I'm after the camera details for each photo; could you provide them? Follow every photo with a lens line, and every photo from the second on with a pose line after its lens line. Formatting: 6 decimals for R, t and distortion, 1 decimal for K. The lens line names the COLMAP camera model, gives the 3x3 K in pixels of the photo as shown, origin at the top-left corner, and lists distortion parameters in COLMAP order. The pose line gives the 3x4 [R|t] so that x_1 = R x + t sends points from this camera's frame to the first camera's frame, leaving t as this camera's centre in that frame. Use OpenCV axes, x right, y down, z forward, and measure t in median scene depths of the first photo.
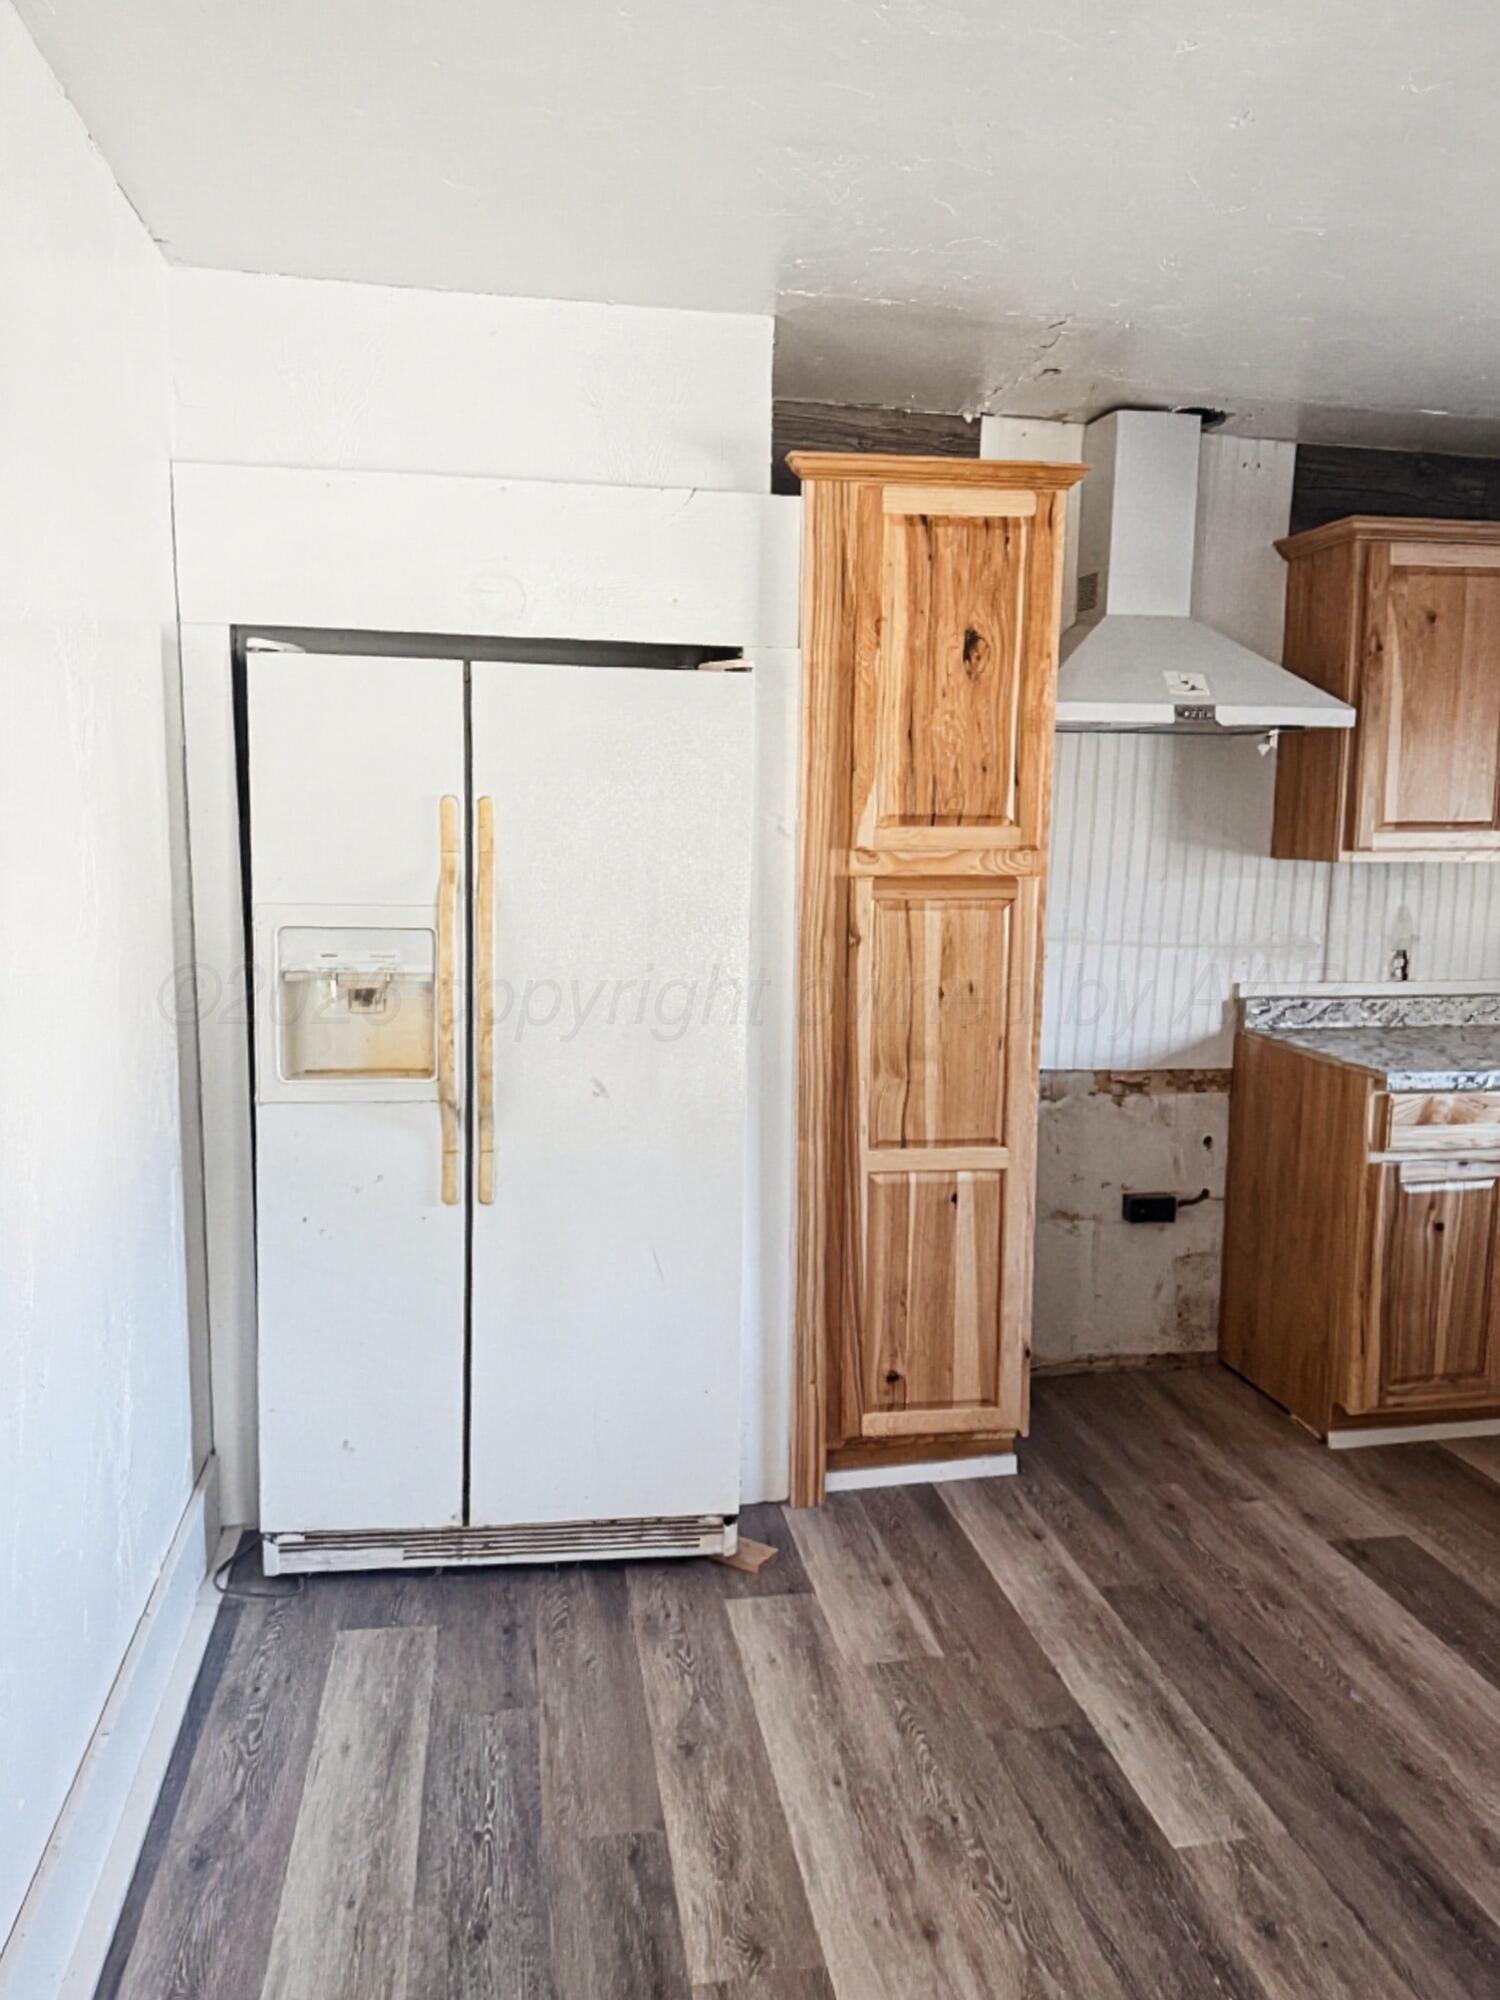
lens RADIAL K [[1418.7, 0, 754.6], [0, 1418.7, 1015.7], [0, 0, 1]] dist [0.083727, -0.124718]
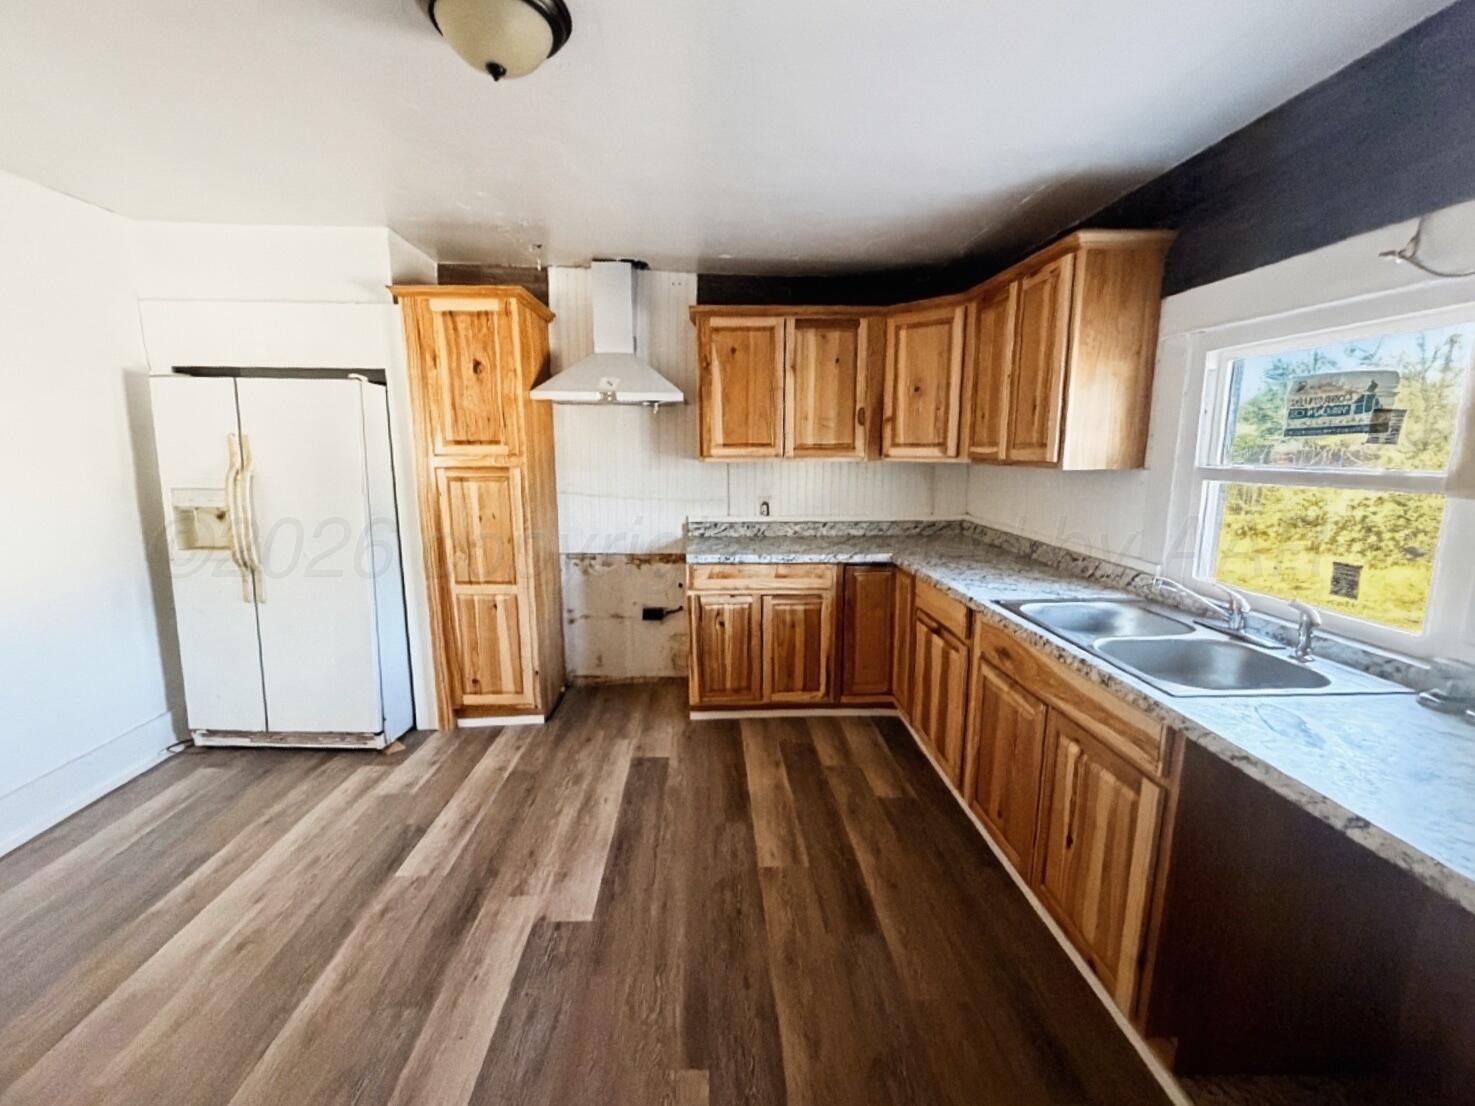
lens RADIAL K [[610.1, 0, 730.6], [0, 610.1, 555.5], [0, 0, 1]] dist [0.000328, 0.000701]
pose [[0.991352, 0.015581, -0.130302, 0.645712], [-0.010888, 0.999269, 0.036648, 0.004537], [0.130777, -0.034912, 0.990797, 0.060875]]
